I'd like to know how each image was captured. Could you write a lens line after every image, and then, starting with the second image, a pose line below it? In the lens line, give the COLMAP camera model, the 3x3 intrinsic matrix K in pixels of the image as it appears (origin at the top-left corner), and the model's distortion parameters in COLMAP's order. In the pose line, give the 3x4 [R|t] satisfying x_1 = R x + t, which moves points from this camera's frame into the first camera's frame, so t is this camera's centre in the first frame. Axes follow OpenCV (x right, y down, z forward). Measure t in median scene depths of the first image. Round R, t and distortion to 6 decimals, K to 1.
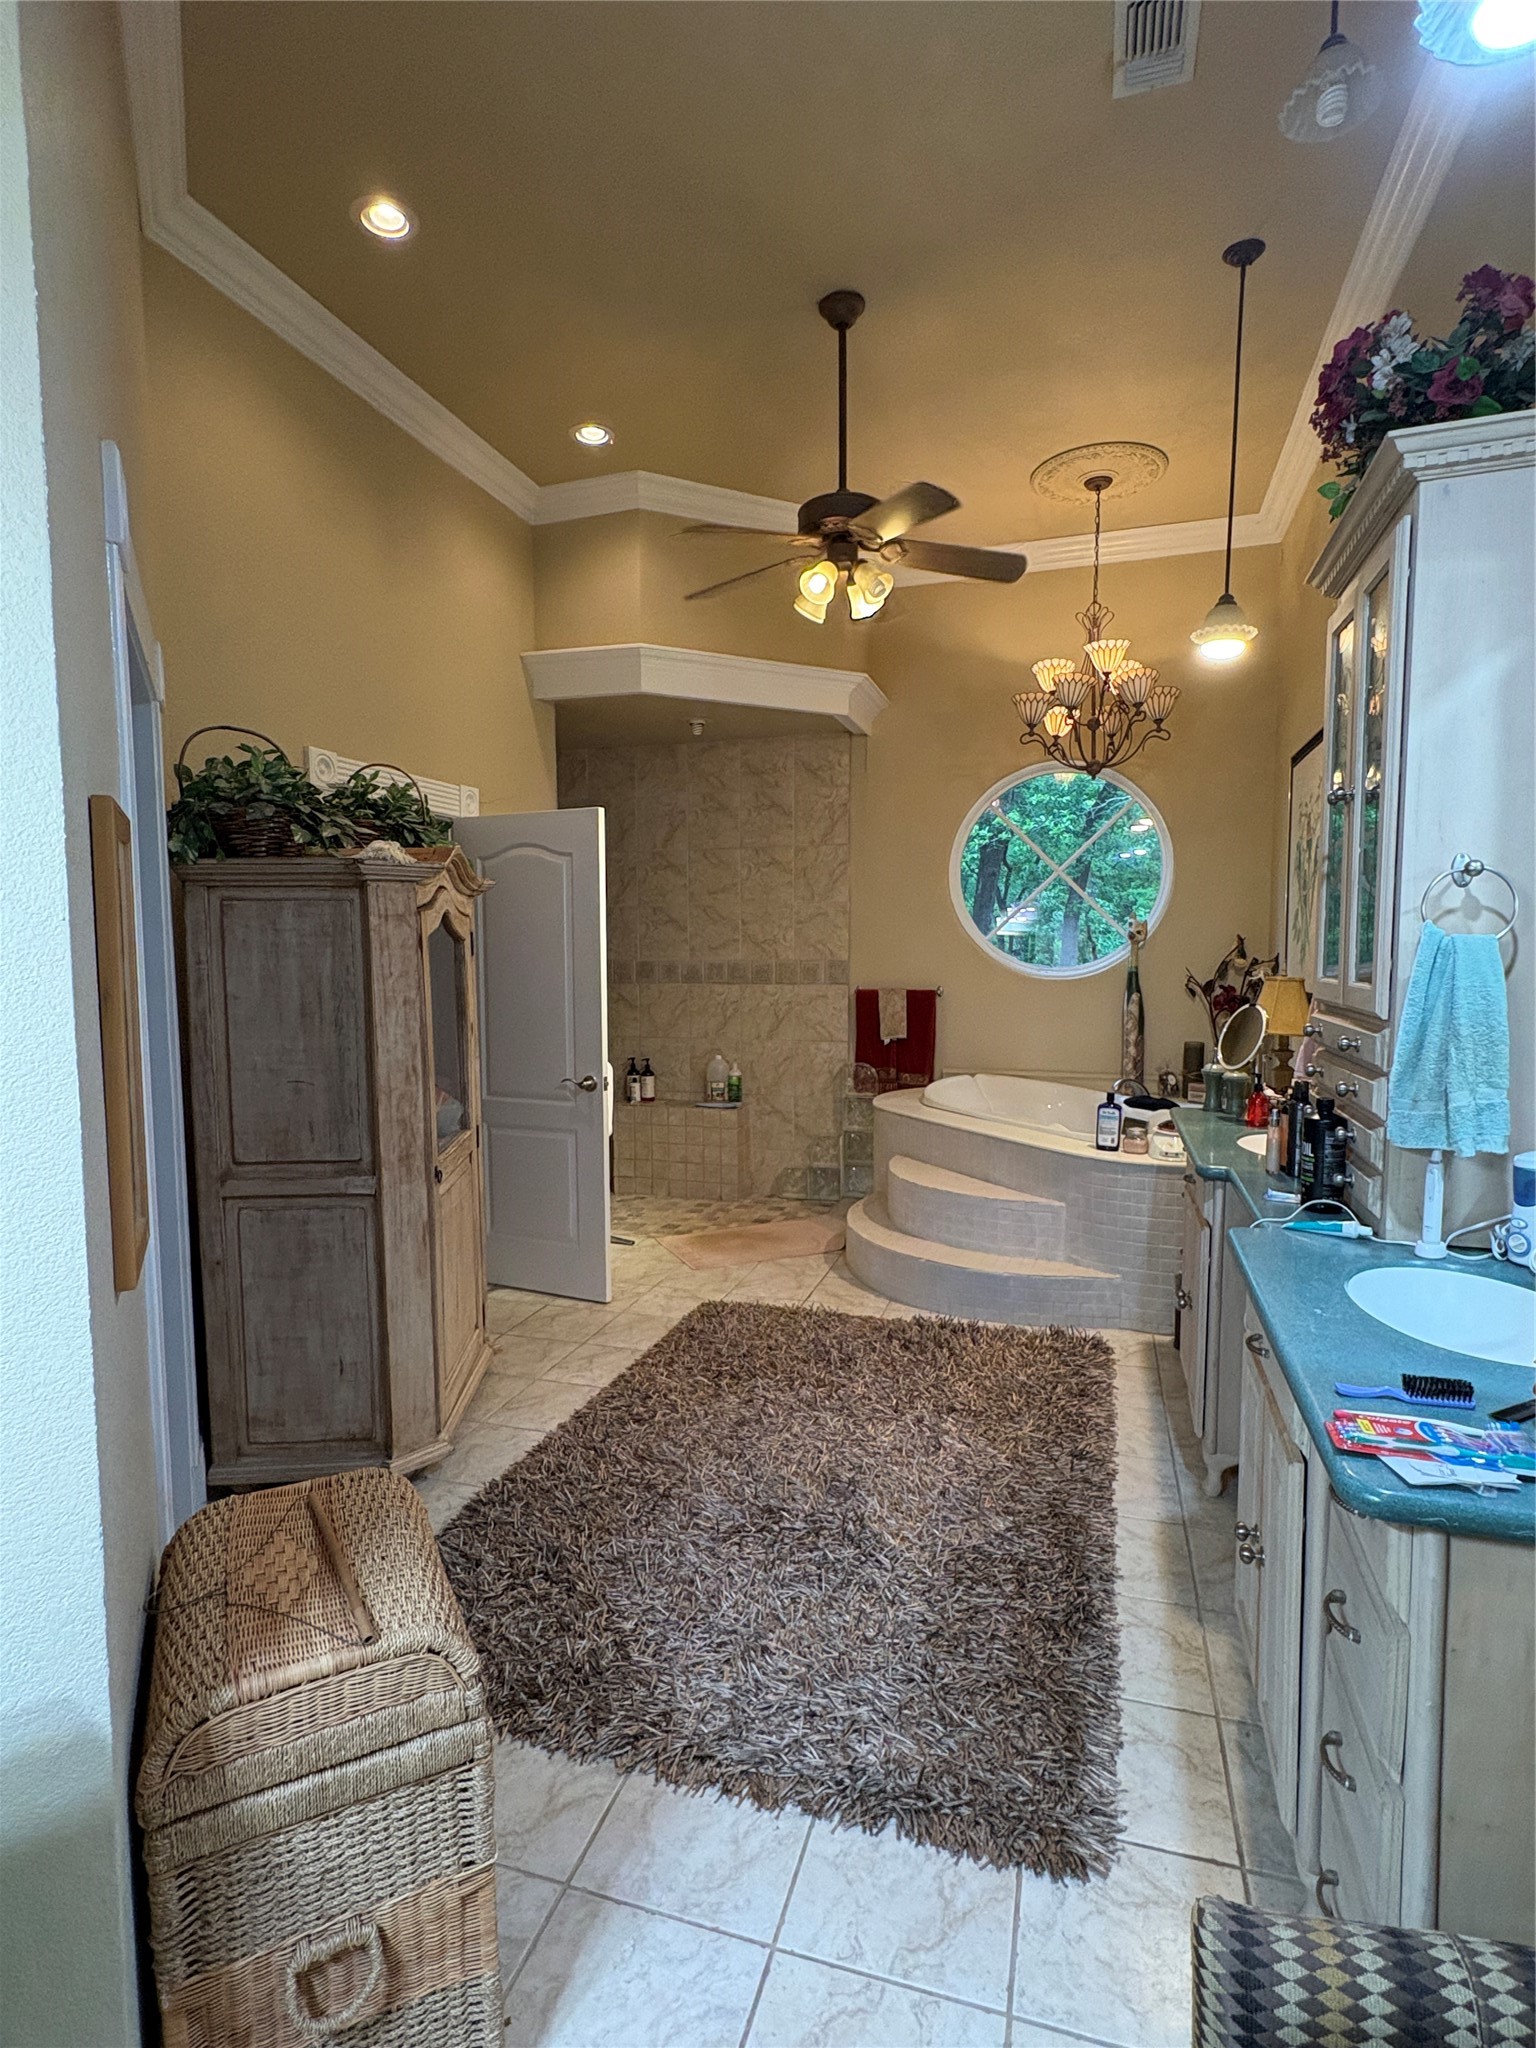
lens RADIAL K [[1037.0, 0, 765.0], [0, 1037.0, 1026.5], [0, 0, 1]] dist [-0.002937, -0.000494]
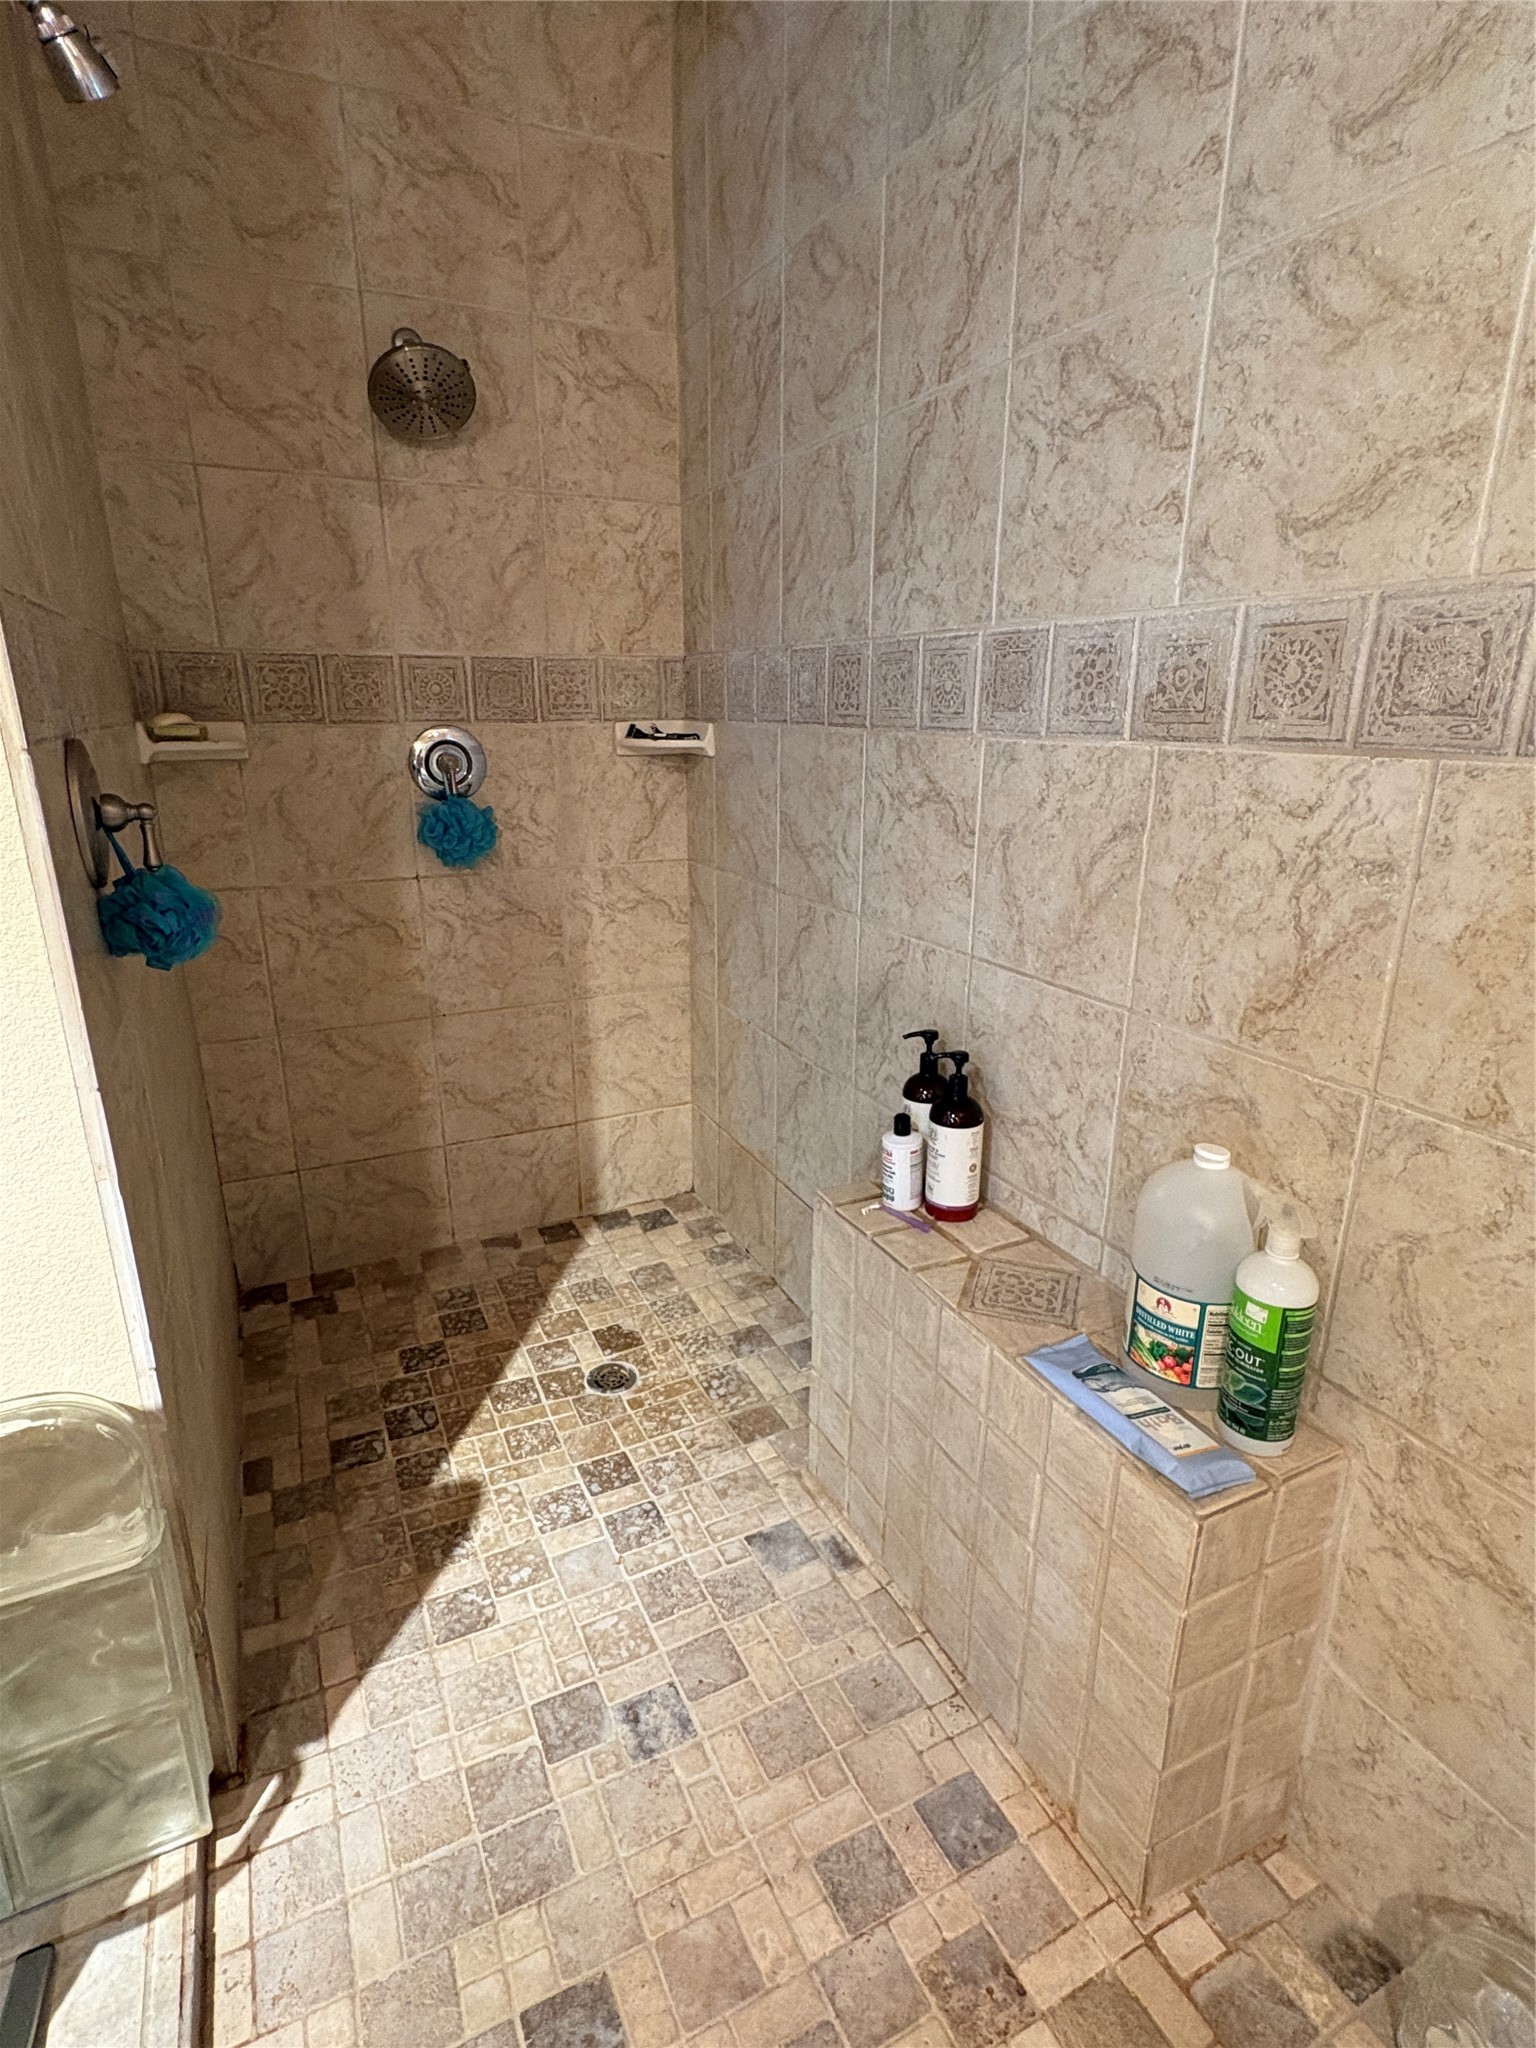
lens RADIAL K [[1037.0, 0, 767.3], [0, 1037.0, 1029.5], [0, 0, 1]] dist [-0.002937, -0.000494]
pose [[0.685721, 0.220992, -0.693505, 0.023087], [-0.058537, 0.966452, 0.250089, -0.033640], [0.725507, -0.130896, 0.675652, 0.814526]]
